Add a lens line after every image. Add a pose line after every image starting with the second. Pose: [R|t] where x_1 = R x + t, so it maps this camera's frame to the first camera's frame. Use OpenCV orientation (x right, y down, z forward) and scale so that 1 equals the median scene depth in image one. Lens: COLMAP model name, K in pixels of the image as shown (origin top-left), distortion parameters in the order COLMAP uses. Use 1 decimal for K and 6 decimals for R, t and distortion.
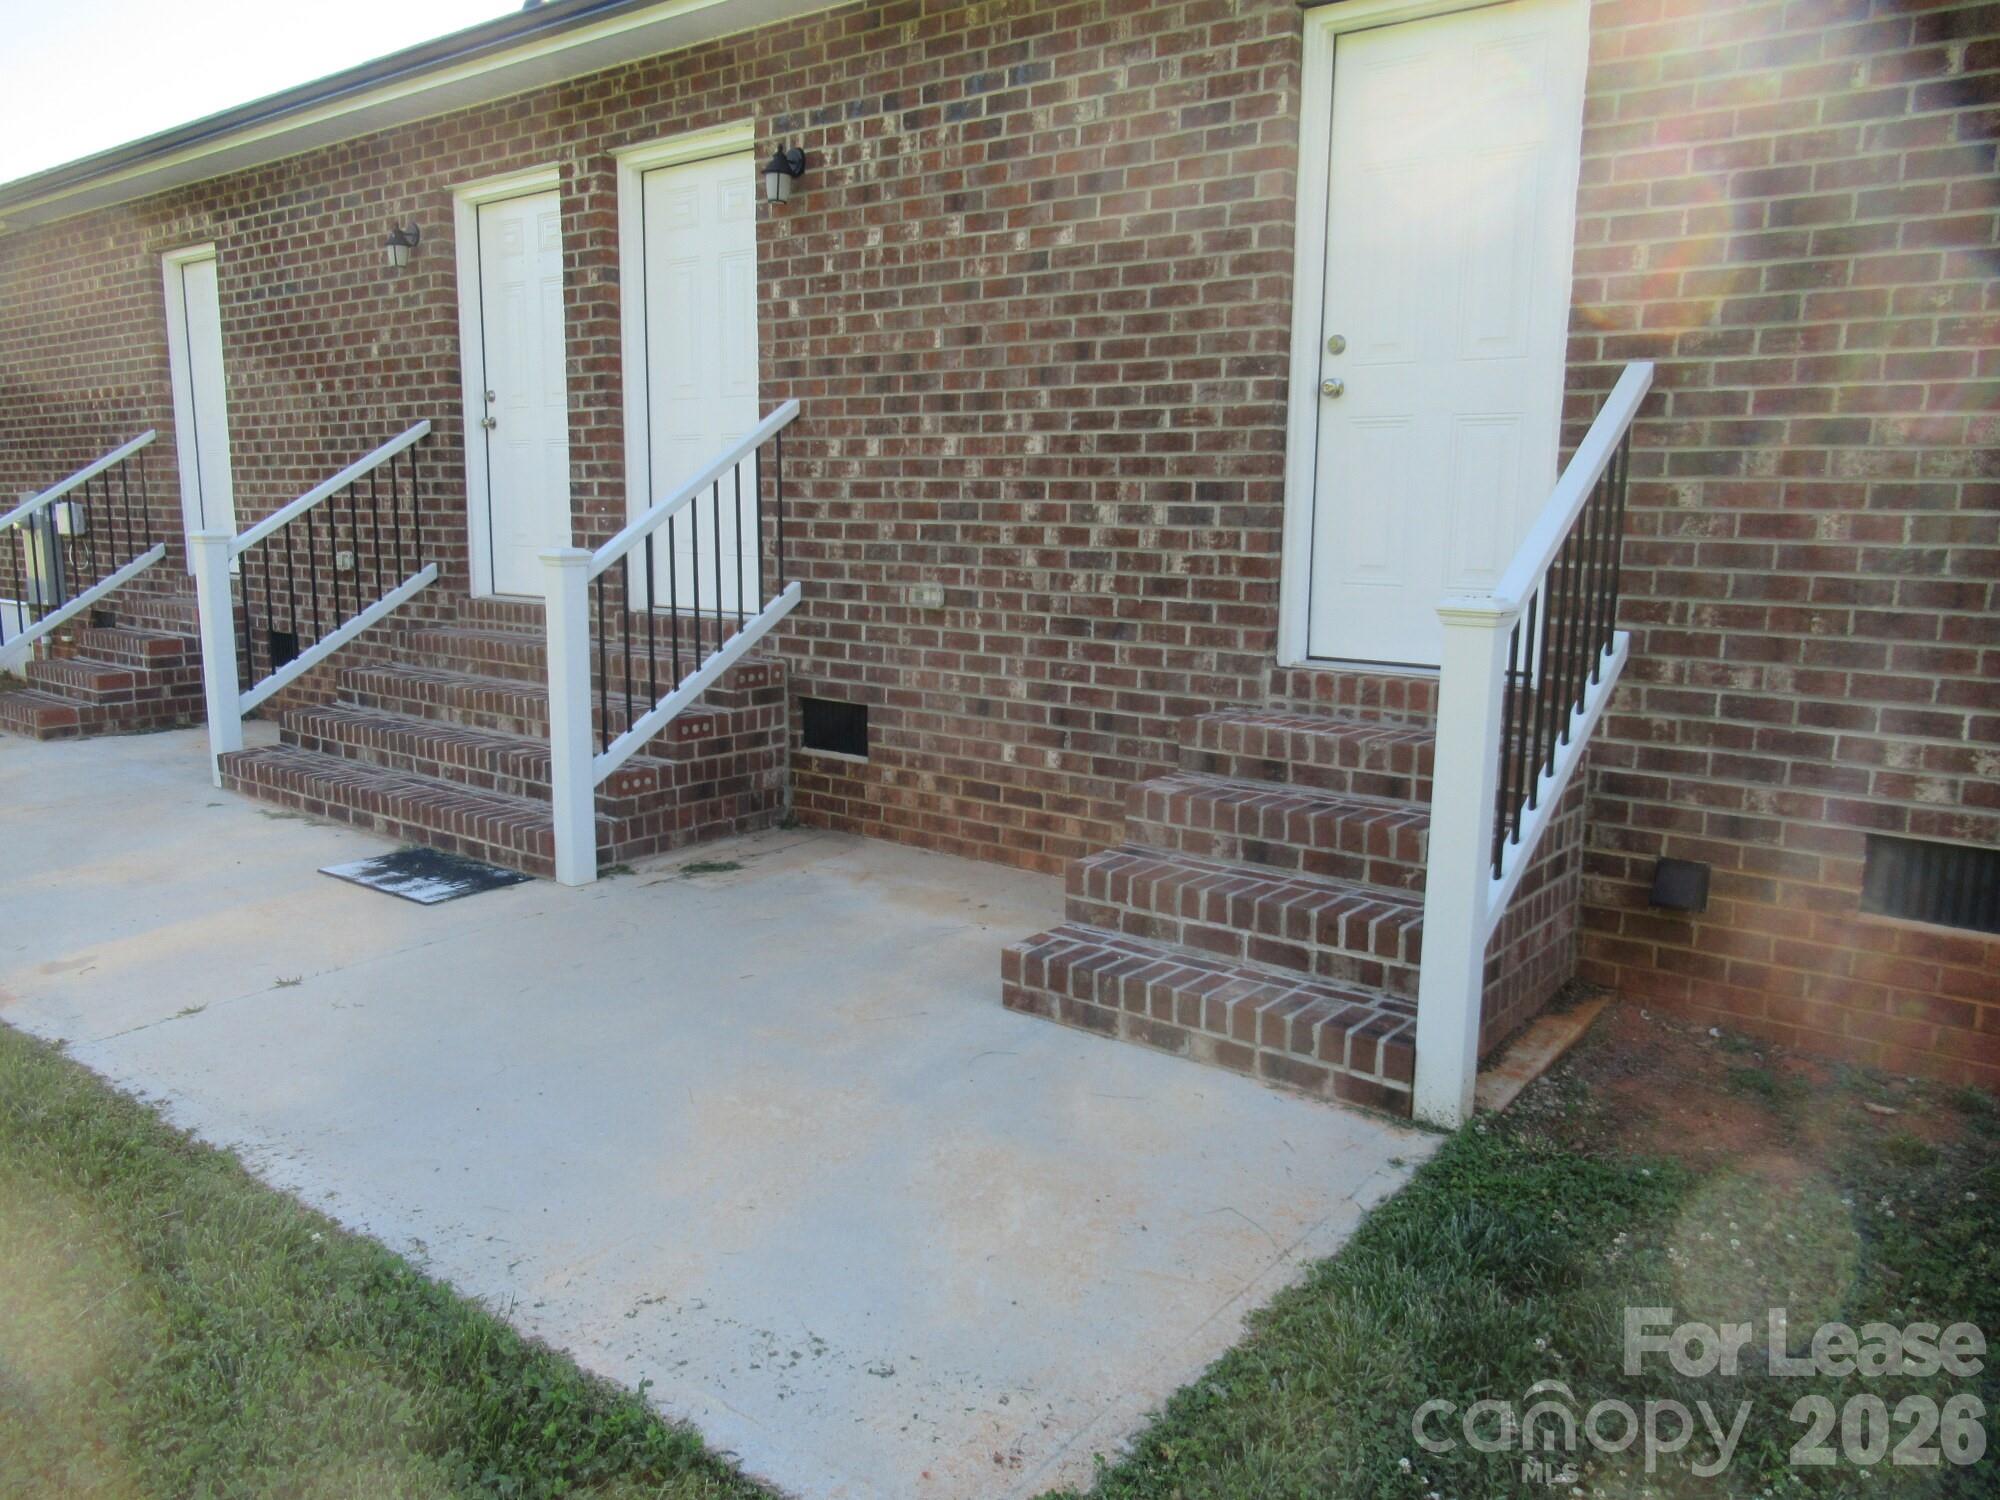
lens RADIAL K [[1478.0, 0, 1000.2], [0, 1478.0, 746.9], [0, 0, 1]] dist [-0.008532, -0.006421]
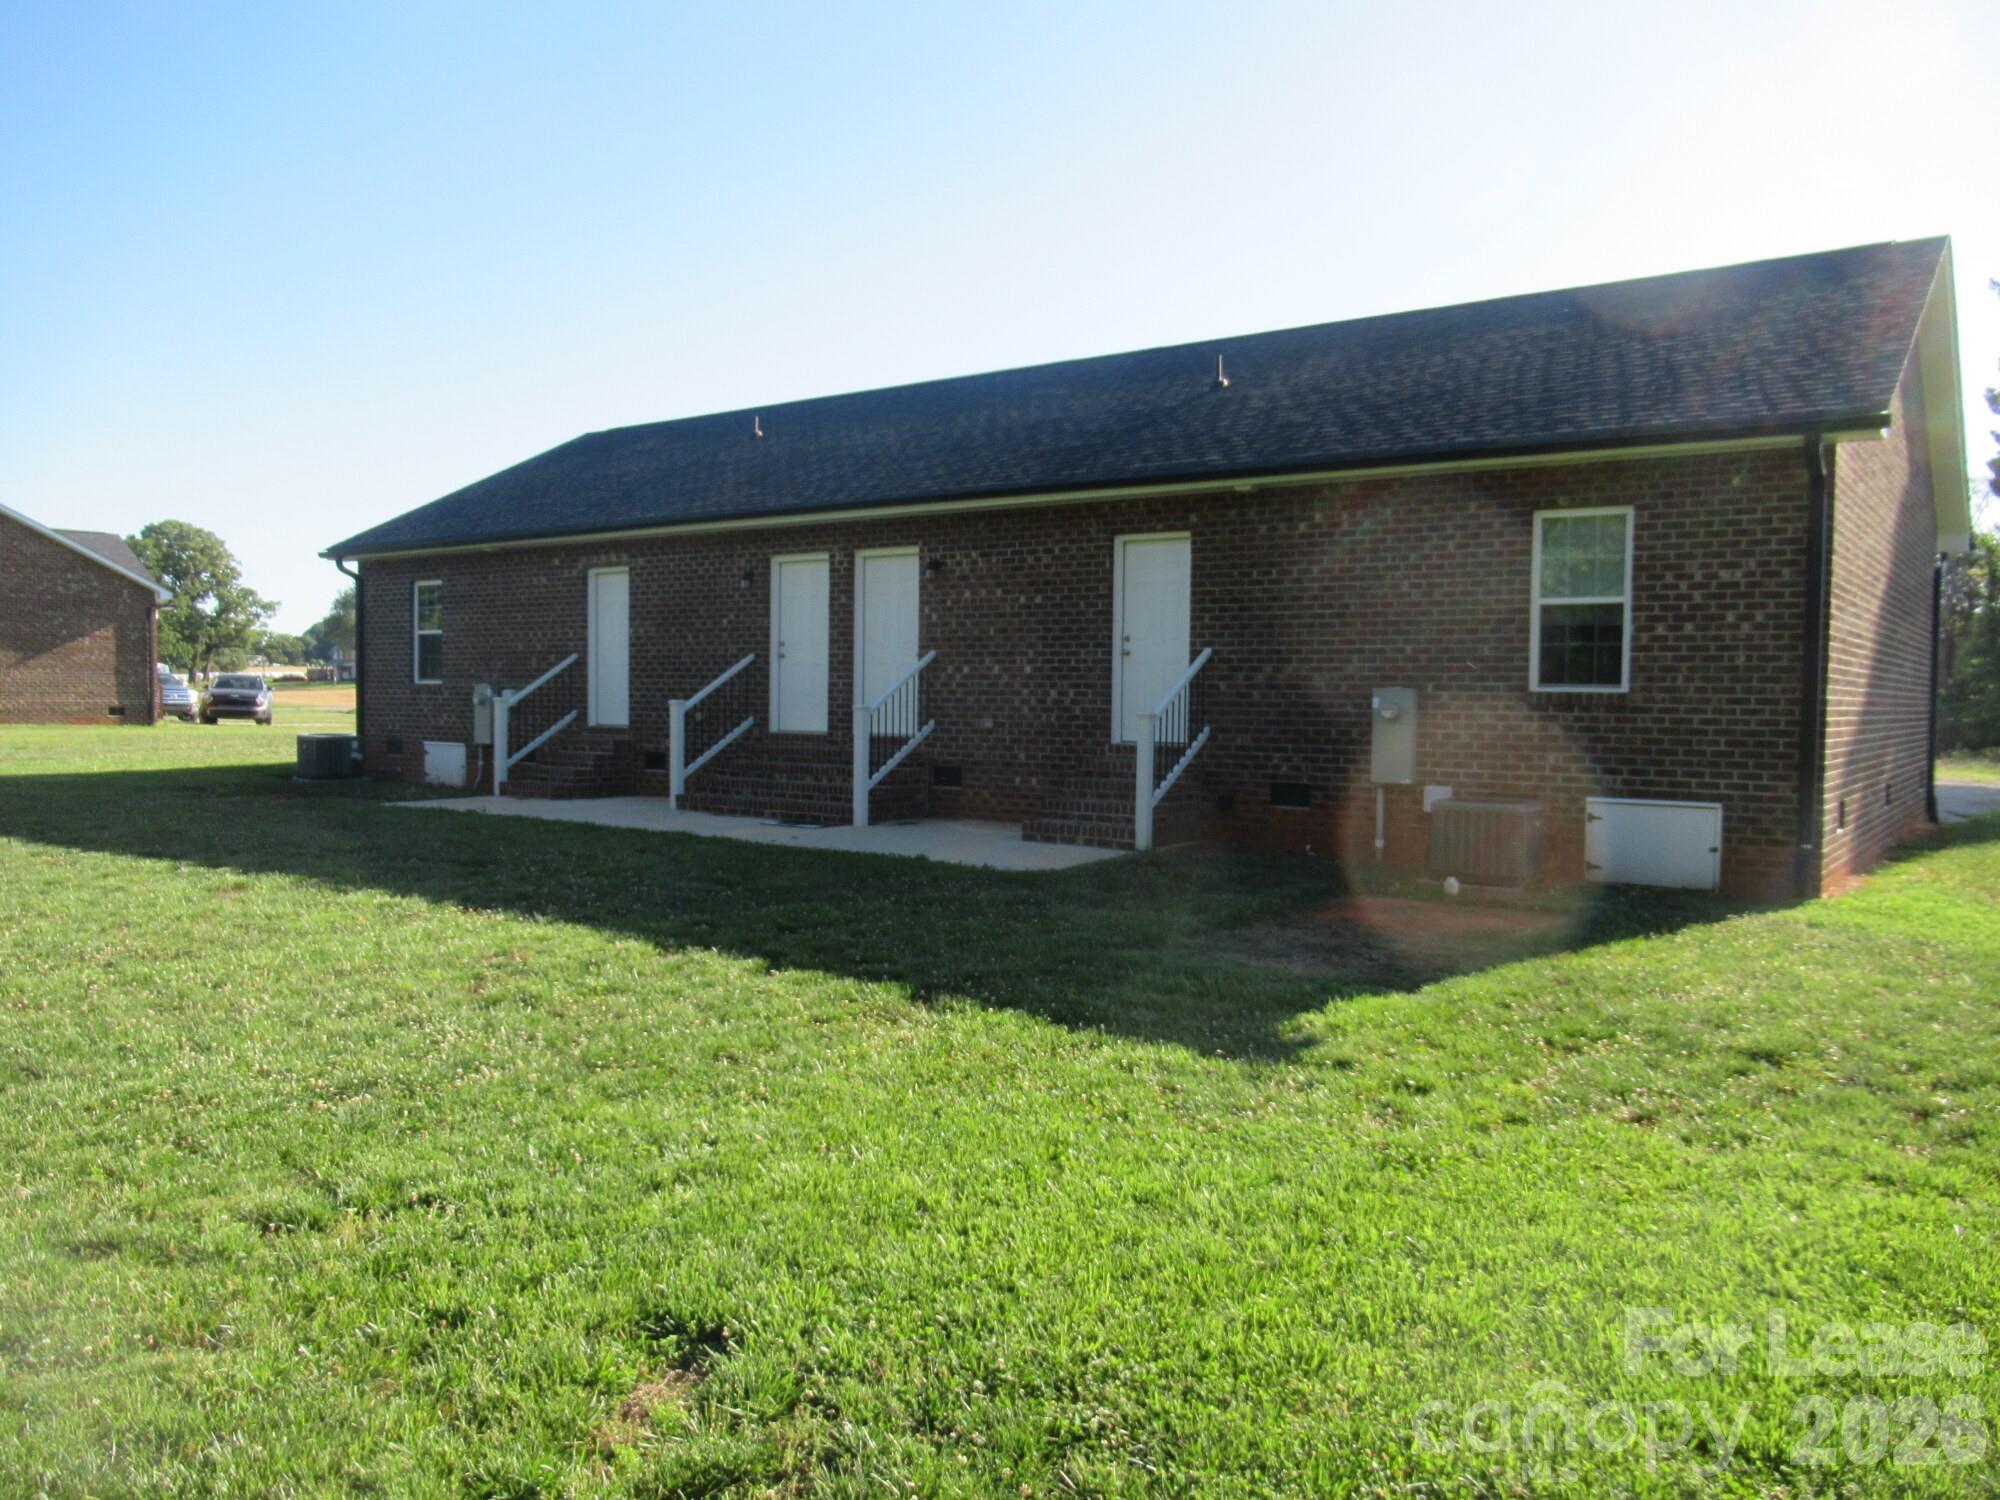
lens RADIAL K [[1478.0, 0, 1000.3], [0, 1478.0, 750.3], [0, 0, 1]] dist [-0.008532, -0.006421]
pose [[0.999533, -0.000054, 0.030555, -0.102371], [0.003935, 0.991897, -0.126981, 0.274045], [-0.030301, 0.127042, 0.991434, -1.586158]]
